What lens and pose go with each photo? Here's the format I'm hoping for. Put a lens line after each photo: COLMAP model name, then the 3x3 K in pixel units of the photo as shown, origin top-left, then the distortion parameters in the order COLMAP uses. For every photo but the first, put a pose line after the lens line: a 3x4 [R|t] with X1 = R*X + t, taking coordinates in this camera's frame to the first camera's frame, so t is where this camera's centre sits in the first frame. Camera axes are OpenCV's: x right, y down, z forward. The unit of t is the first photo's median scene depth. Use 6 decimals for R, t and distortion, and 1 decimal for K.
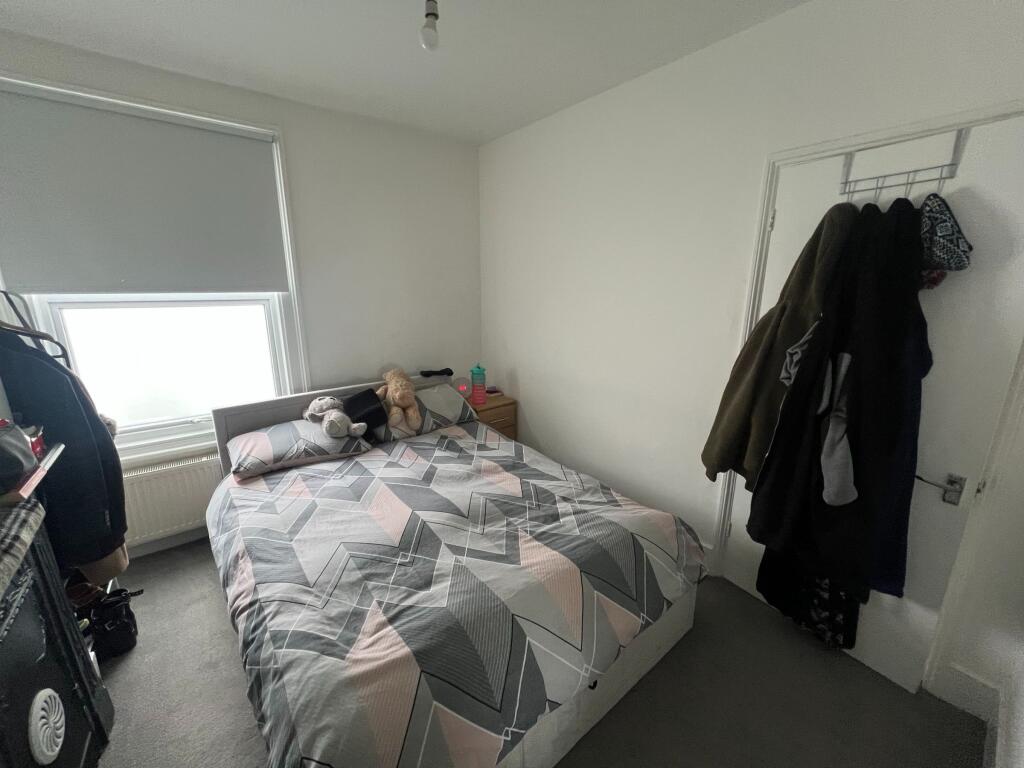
lens RADIAL K [[410.4, 0, 512.7], [0, 410.4, 382.9], [0, 0, 1]] dist [0.001383, -0.000420]
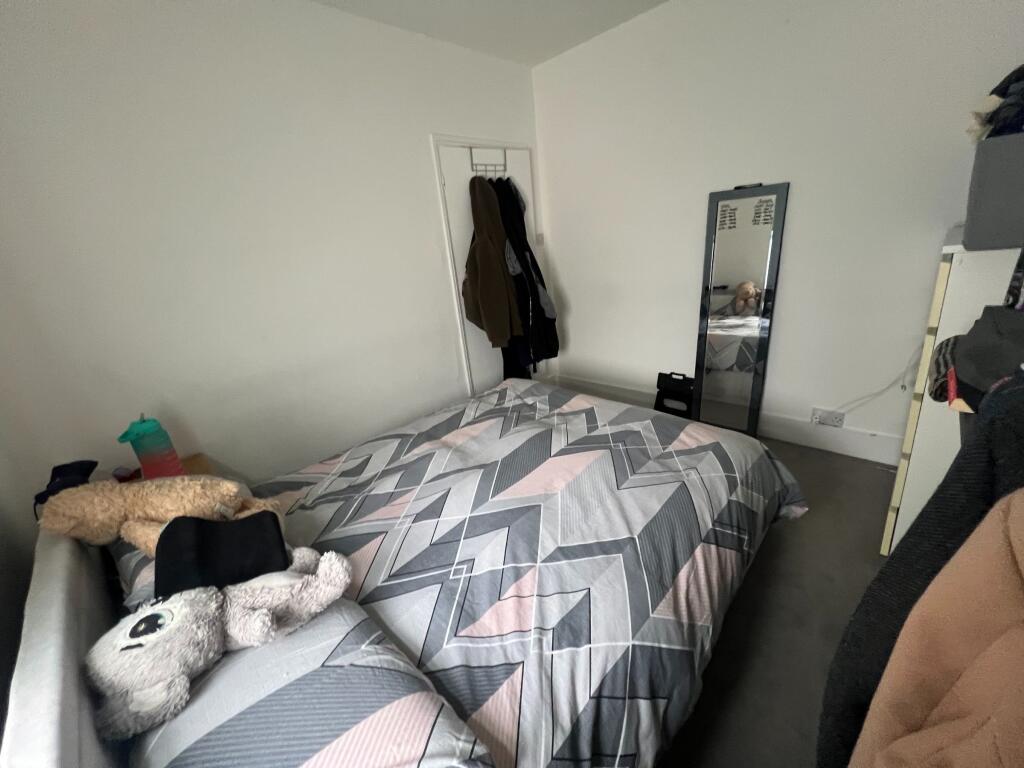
lens RADIAL K [[410.4, 0, 508.9], [0, 410.4, 385.0], [0, 0, 1]] dist [0.001383, -0.000420]
pose [[-0.132196, -0.319336, 0.938376, -1.192899], [0.334778, 0.876672, 0.345500, -0.202960], [-0.932978, 0.359822, -0.008986, 1.193045]]
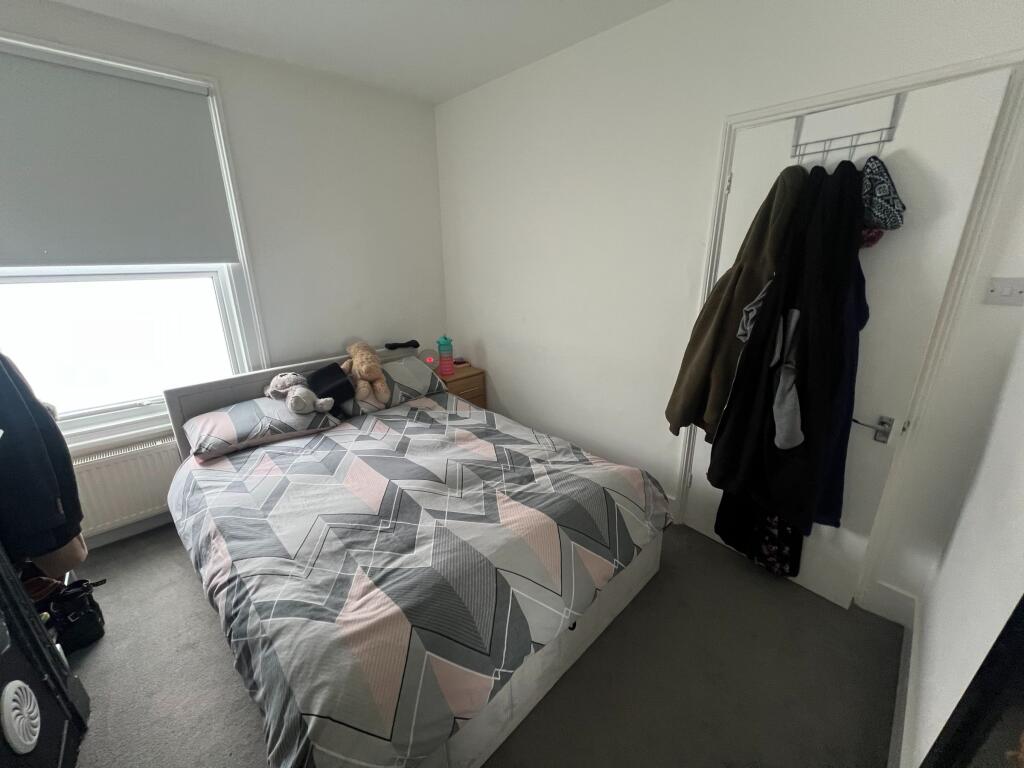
lens RADIAL K [[410.4, 0, 512.7], [0, 410.4, 382.9], [0, 0, 1]] dist [0.001383, -0.000420]
pose [[0.995266, -0.040552, 0.088320, -0.025829], [0.034835, 0.997255, 0.065341, 0.021439], [-0.090728, -0.061955, 0.993947, -0.013166]]
